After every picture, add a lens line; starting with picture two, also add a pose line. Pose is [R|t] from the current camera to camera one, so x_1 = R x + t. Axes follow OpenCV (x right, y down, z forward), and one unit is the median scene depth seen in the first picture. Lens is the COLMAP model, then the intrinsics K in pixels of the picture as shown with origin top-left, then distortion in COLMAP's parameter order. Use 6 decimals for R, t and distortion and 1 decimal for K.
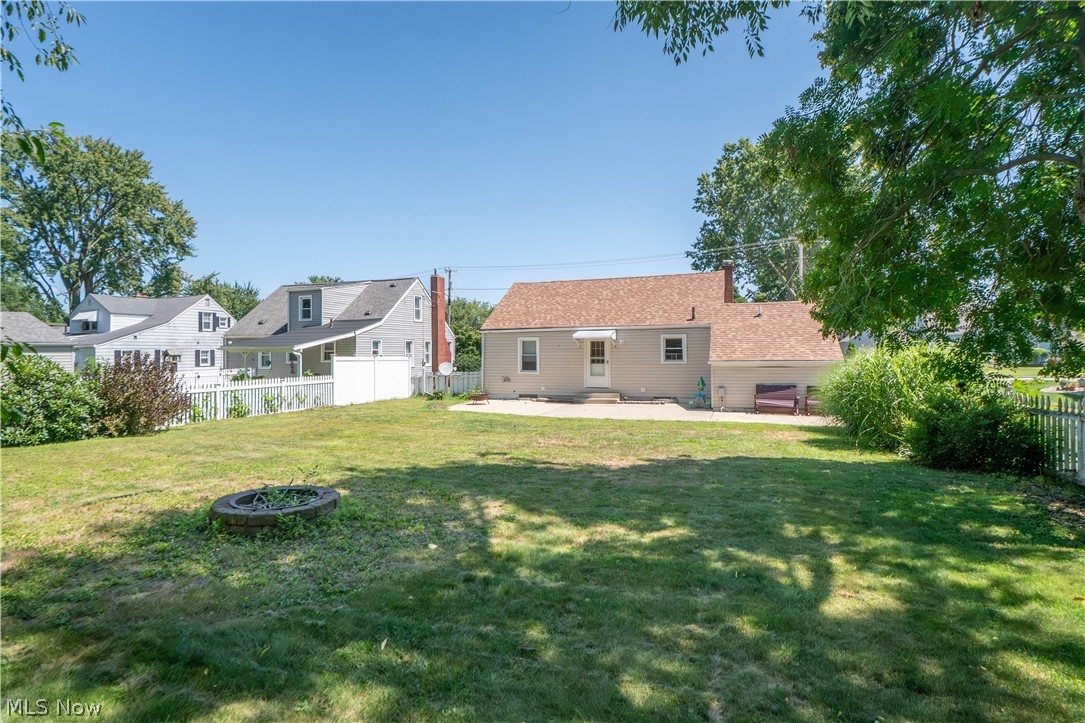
lens RADIAL K [[569.1, 0, 543.7], [0, 569.1, 359.0], [0, 0, 1]] dist [-0.005264, -0.000380]
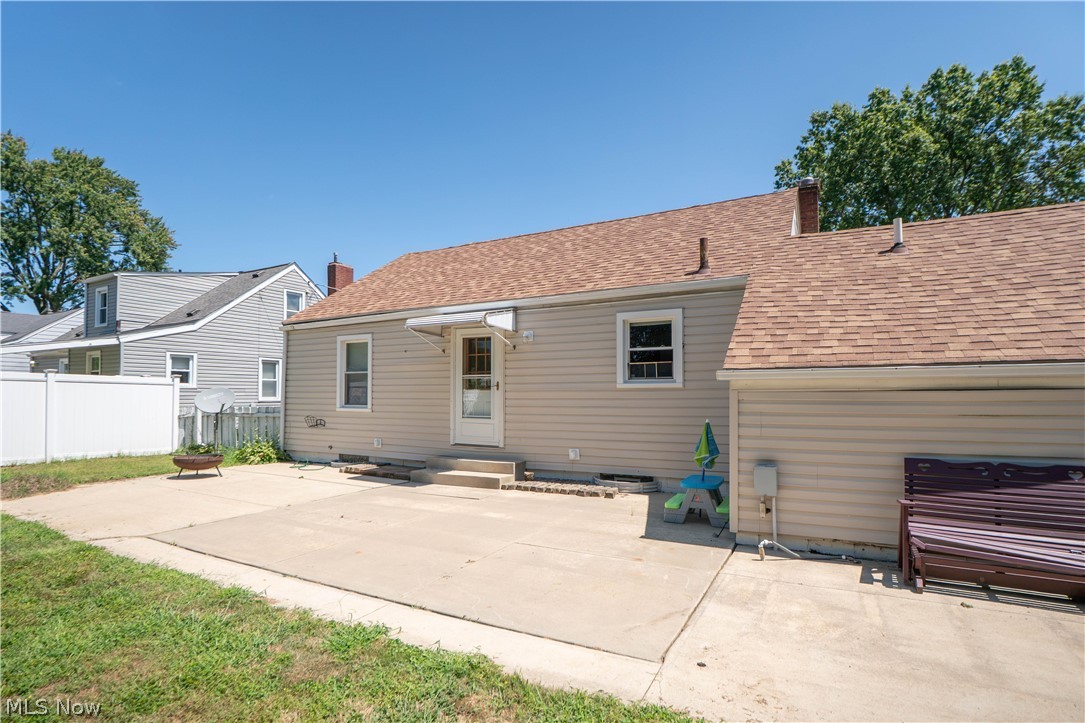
lens RADIAL K [[565.4, 0, 521.6], [0, 565.4, 397.5], [0, 0, 1]] dist [-0.018079, -0.001336]
pose [[0.984906, 0.008365, -0.172888, 0.202322], [-0.010066, 0.999909, -0.008962, 0.017883], [0.172798, 0.010567, 0.984901, 0.591067]]
